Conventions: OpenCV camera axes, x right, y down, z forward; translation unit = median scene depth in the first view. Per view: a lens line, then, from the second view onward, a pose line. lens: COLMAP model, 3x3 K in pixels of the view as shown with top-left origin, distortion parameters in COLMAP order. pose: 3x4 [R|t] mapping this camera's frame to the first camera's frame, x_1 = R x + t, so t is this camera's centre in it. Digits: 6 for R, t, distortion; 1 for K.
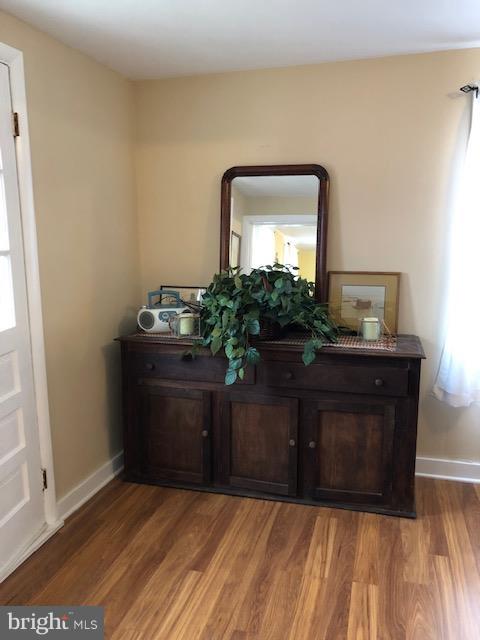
lens RADIAL K [[524.9, 0, 241.0], [0, 524.9, 321.4], [0, 0, 1]] dist [0.019216, 0.005939]
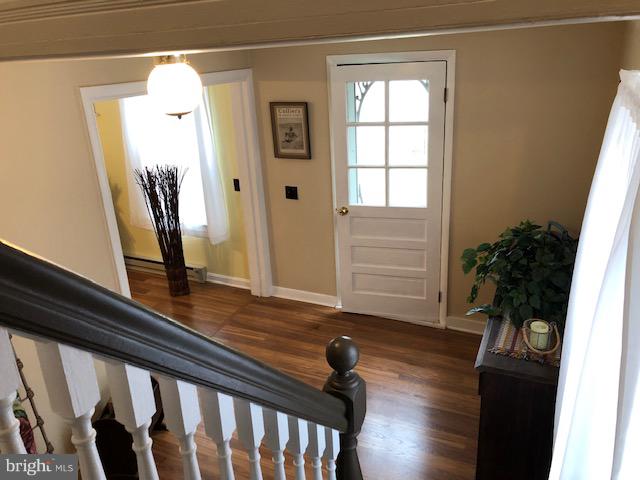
lens RADIAL K [[524.9, 0, 324.7], [0, 524.9, 233.9], [0, 0, 1]] dist [0.019216, 0.005939]
pose [[-0.164850, 0.348737, -0.922609, 1.053331], [-0.129738, 0.919612, 0.370786, -0.419686], [0.977749, 0.180821, -0.106354, 0.677301]]
